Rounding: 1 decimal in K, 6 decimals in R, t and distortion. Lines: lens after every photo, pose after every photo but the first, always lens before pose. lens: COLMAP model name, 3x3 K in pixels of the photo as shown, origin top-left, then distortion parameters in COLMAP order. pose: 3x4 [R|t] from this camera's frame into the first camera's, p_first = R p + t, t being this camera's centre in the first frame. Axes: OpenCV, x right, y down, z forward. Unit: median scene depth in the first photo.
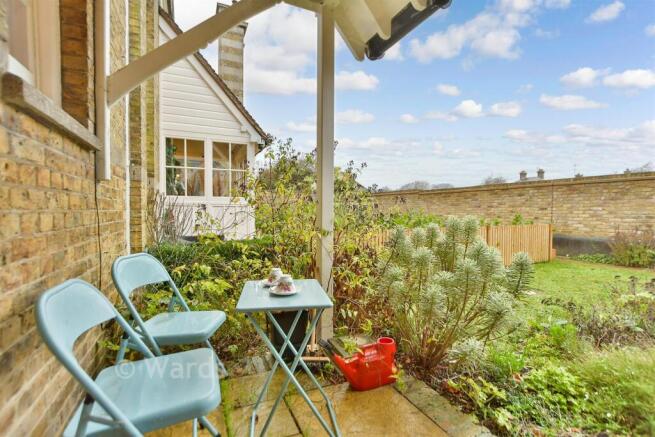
lens RADIAL K [[312.8, 0, 327.4], [0, 312.8, 220.8], [0, 0, 1]] dist [-0.012112, 0.002597]
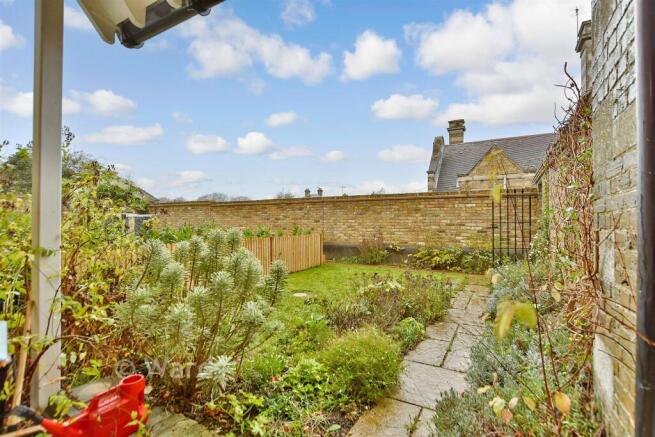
lens RADIAL K [[312.8, 0, 333.8], [0, 312.8, 217.3], [0, 0, 1]] dist [-0.012112, 0.002597]
pose [[0.806904, 0.010024, 0.590598, 0.121108], [0.019601, 0.998851, -0.043733, 0.000697], [-0.590358, 0.046865, 0.805780, -0.001653]]
